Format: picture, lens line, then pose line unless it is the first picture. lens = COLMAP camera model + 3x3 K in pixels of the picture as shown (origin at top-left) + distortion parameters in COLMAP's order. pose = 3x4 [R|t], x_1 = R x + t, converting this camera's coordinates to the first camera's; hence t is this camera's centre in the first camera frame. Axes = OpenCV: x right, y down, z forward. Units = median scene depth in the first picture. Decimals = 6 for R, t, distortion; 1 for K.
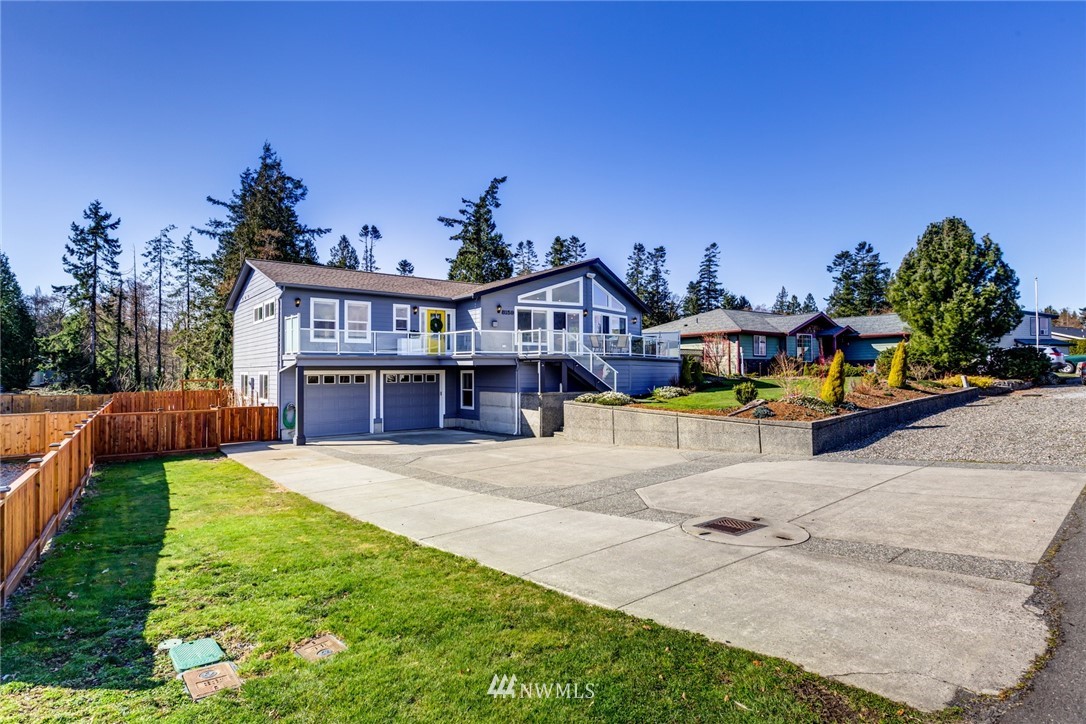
lens RADIAL K [[549.3, 0, 538.0], [0, 549.3, 363.1], [0, 0, 1]] dist [-0.010813, 0.002146]
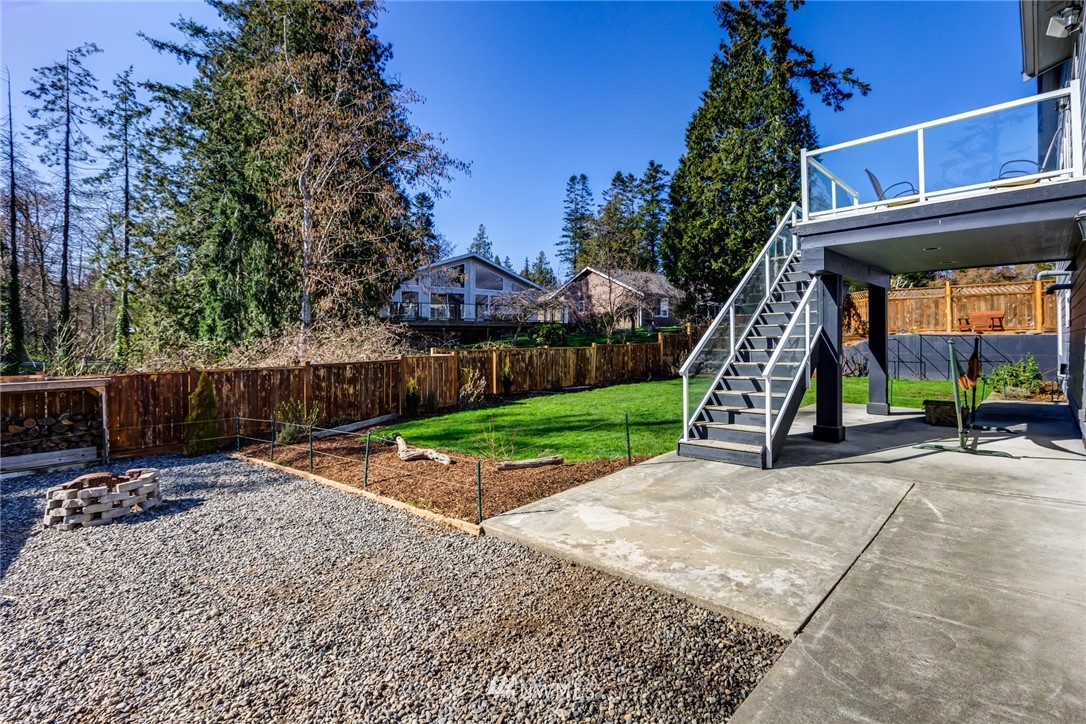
lens RADIAL K [[520.1, 0, 582.6], [0, 520.1, 330.5], [0, 0, 1]] dist [-0.002271, 0.000735]
pose [[0.984580, 0.006648, 0.174810, -0.378039], [-0.006787, 0.999977, 0.000198, 0.031326], [-0.174805, -0.001381, 0.984602, 0.551691]]
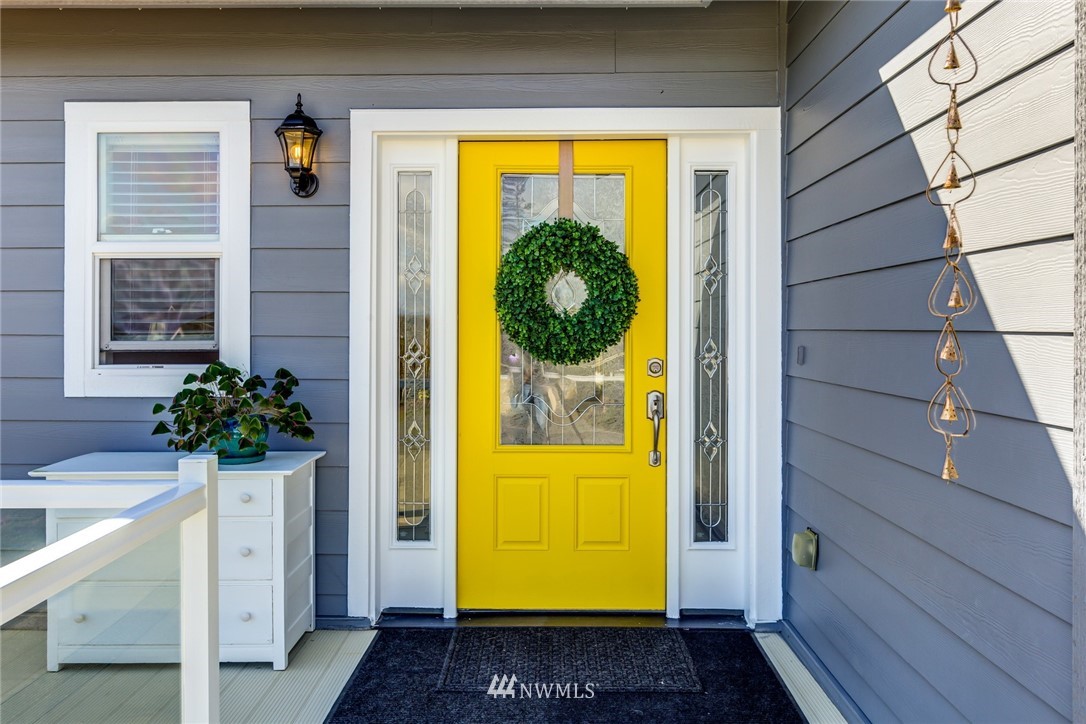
lens RADIAL K [[765.7, 0, 543.7], [0, 765.7, 358.5], [0, 0, 1]] dist [0.005716, 0.001735]
pose [[0.764706, 0.011797, -0.644272, -0.051503], [0.001944, 0.999786, 0.020615, -0.031019], [0.644377, -0.017017, 0.764519, 0.458892]]
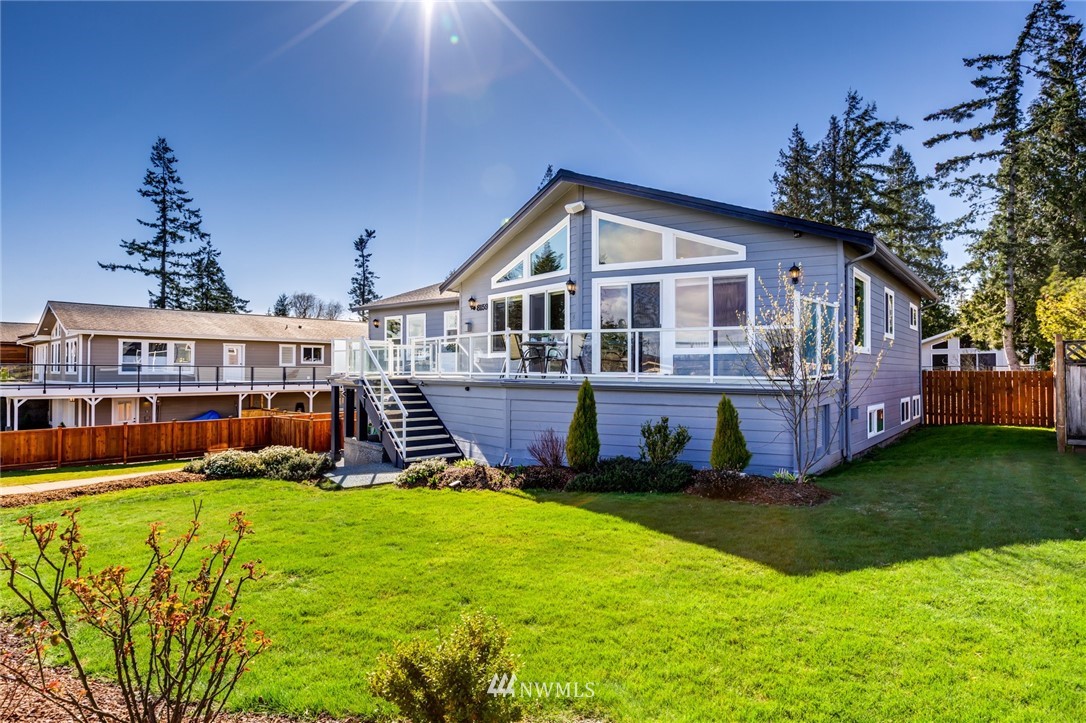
lens RADIAL K [[612.5, 0, 541.1], [0, 612.5, 362.5], [0, 0, 1]] dist [-0.000221, 0.000231]
pose [[0.223254, -0.010520, -0.974704, 0.324290], [0.012266, 0.999893, -0.007982, -0.011060], [0.974683, -0.010174, 0.223359, 0.453486]]
